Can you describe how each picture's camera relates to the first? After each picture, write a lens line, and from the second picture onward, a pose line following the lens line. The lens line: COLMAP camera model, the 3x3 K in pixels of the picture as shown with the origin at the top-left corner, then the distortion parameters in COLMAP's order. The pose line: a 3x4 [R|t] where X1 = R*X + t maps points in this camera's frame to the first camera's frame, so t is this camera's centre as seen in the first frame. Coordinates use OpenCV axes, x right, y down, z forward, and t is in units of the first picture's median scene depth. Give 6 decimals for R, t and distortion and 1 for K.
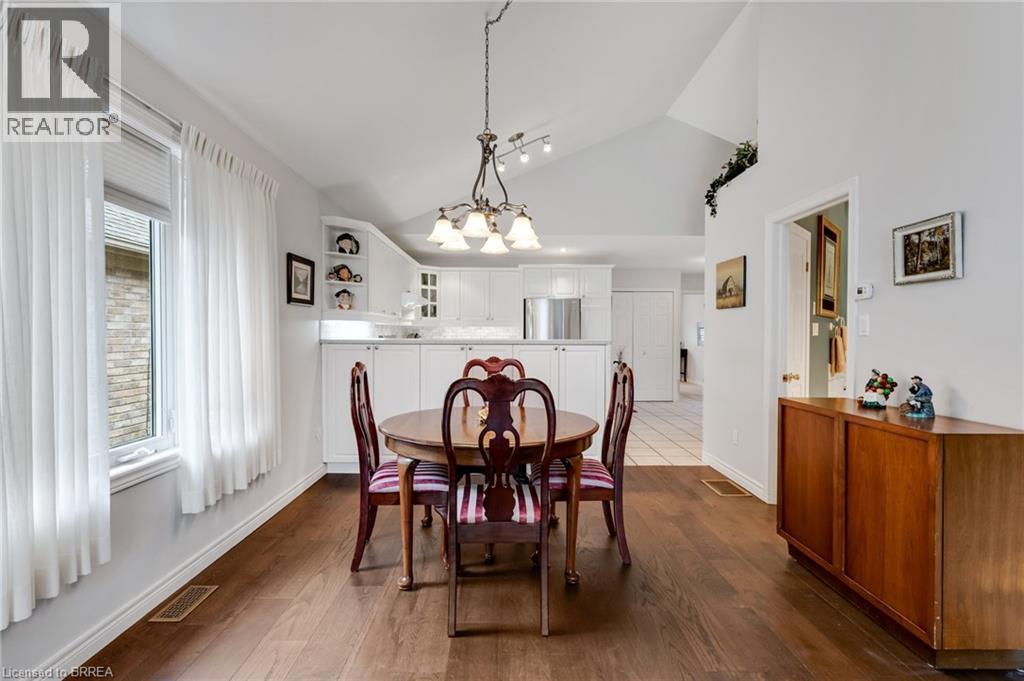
lens RADIAL K [[483.1, 0, 512.0], [0, 483.1, 340.5], [0, 0, 1]] dist [0.003481, -0.000064]
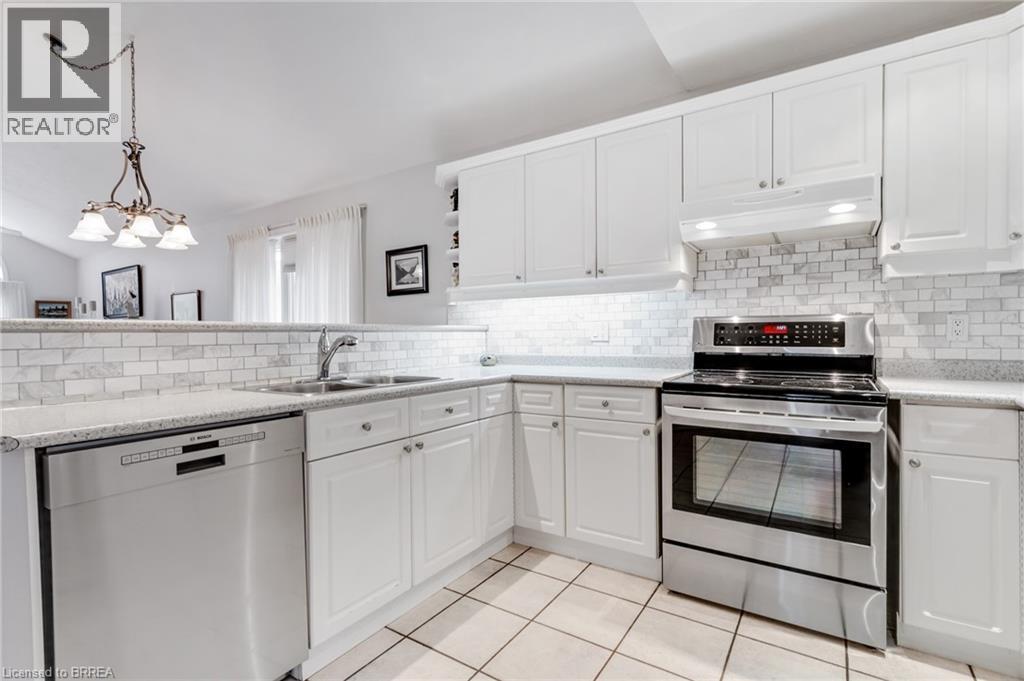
lens RADIAL K [[483.1, 0, 512.0], [0, 483.1, 340.5], [0, 0, 1]] dist [0.003481, -0.000064]
pose [[-0.558657, 0.010245, -0.829335, 0.186446], [-0.004335, 0.999874, 0.015271, 0.004077], [0.829387, 0.012126, -0.558542, 1.151670]]
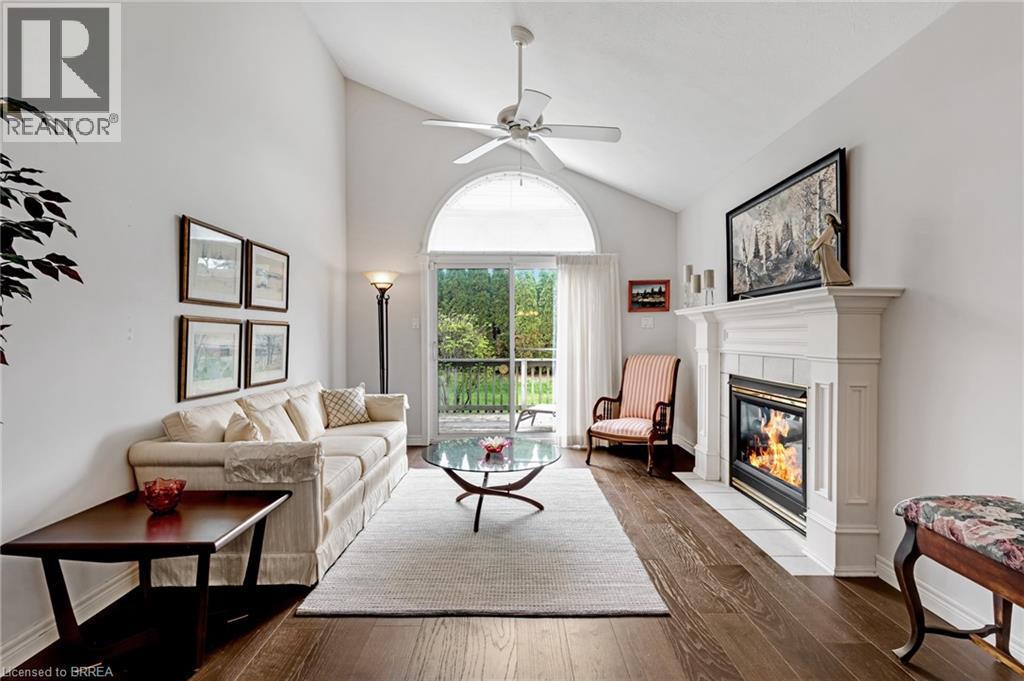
lens RADIAL K [[483.1, 0, 512.0], [0, 483.1, 340.5], [0, 0, 1]] dist [0.003481, -0.000064]
pose [[-0.999974, 0.000313, 0.007172, 0.019726], [0.000467, 0.999771, 0.021375, 0.010789], [-0.007164, 0.021378, -0.999746, 0.202500]]
